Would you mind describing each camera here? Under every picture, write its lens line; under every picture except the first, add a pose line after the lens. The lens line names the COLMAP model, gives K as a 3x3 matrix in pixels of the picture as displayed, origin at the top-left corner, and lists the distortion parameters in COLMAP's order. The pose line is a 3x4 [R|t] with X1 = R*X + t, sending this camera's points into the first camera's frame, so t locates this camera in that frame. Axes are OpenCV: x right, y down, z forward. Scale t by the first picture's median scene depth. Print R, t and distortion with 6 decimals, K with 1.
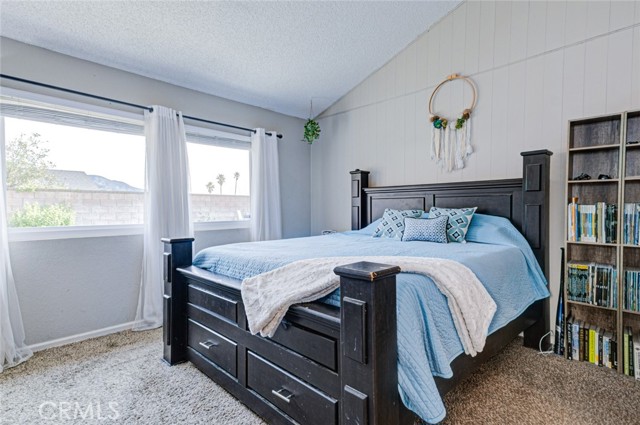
lens RADIAL K [[319.9, 0, 320.1], [0, 319.9, 210.9], [0, 0, 1]] dist [0.045890, -0.001073]
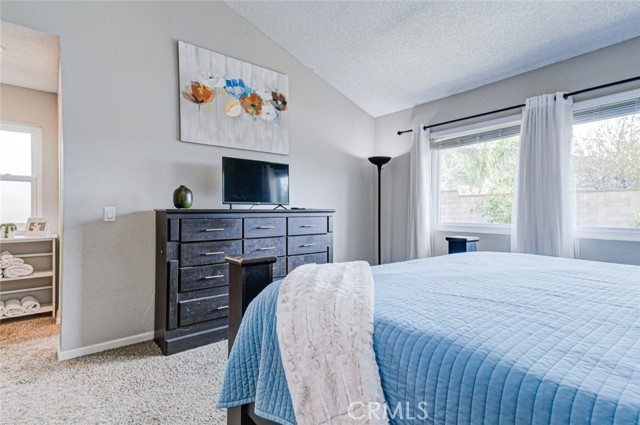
lens RADIAL K [[319.9, 0, 320.1], [0, 319.9, 210.9], [0, 0, 1]] dist [0.045890, -0.001073]
pose [[-0.117228, 0.004677, -0.993094, 0.521866], [-0.000055, 0.999989, 0.004716, -0.006806], [0.993105, 0.000607, -0.117226, 0.533758]]
